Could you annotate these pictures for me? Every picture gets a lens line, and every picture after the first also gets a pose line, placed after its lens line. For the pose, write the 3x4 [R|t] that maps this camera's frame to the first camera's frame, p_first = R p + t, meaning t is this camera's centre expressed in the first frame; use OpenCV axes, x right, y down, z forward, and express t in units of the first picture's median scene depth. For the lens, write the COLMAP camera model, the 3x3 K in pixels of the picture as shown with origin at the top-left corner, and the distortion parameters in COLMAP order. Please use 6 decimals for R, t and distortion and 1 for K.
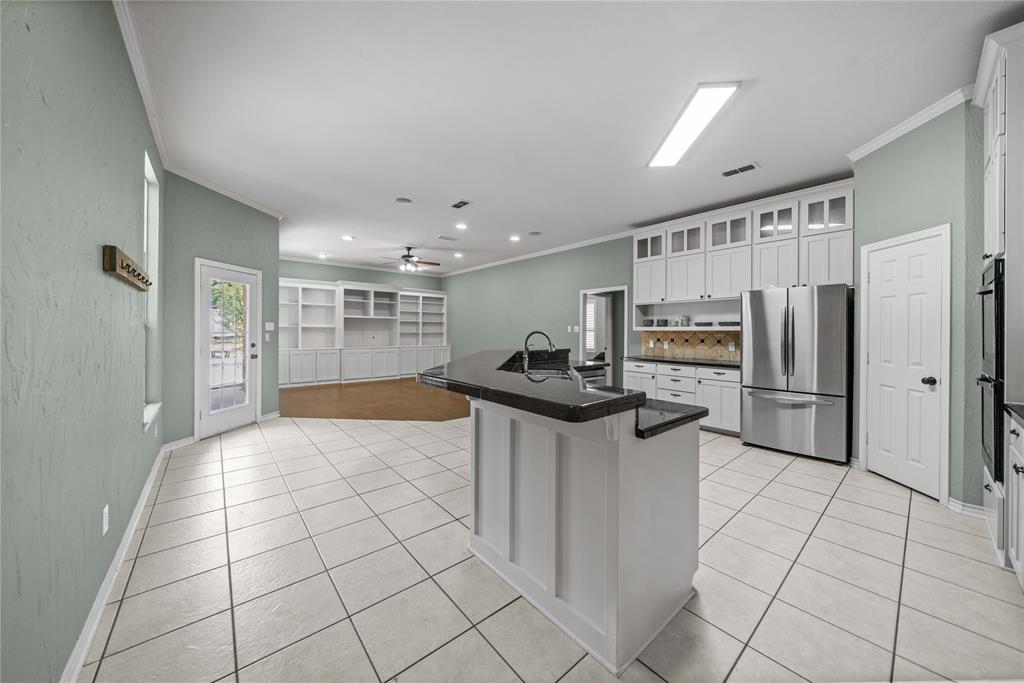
lens RADIAL K [[356.4, 0, 515.7], [0, 356.4, 333.9], [0, 0, 1]] dist [-0.001573, -0.000136]
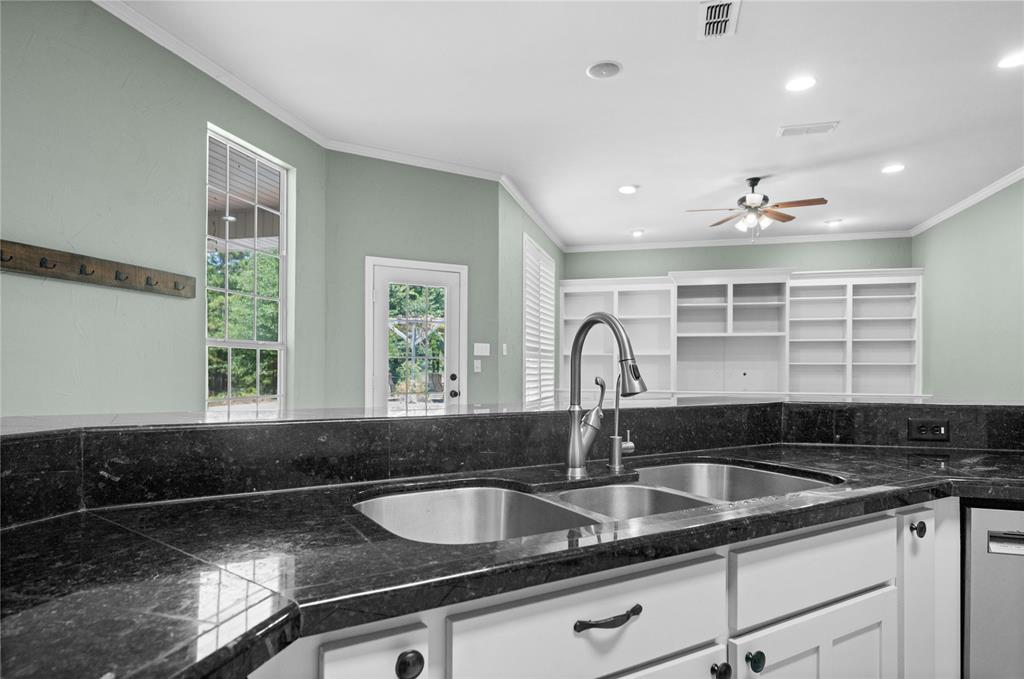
lens RADIAL K [[594.2, 0, 507.2], [0, 594.2, 367.7], [0, 0, 1]] dist [0.006220, 0.001435]
pose [[0.564720, -0.002346, -0.825279, 0.161402], [-0.008695, 0.999924, -0.008792, 0.015059], [0.825237, 0.012141, 0.564656, 0.293781]]
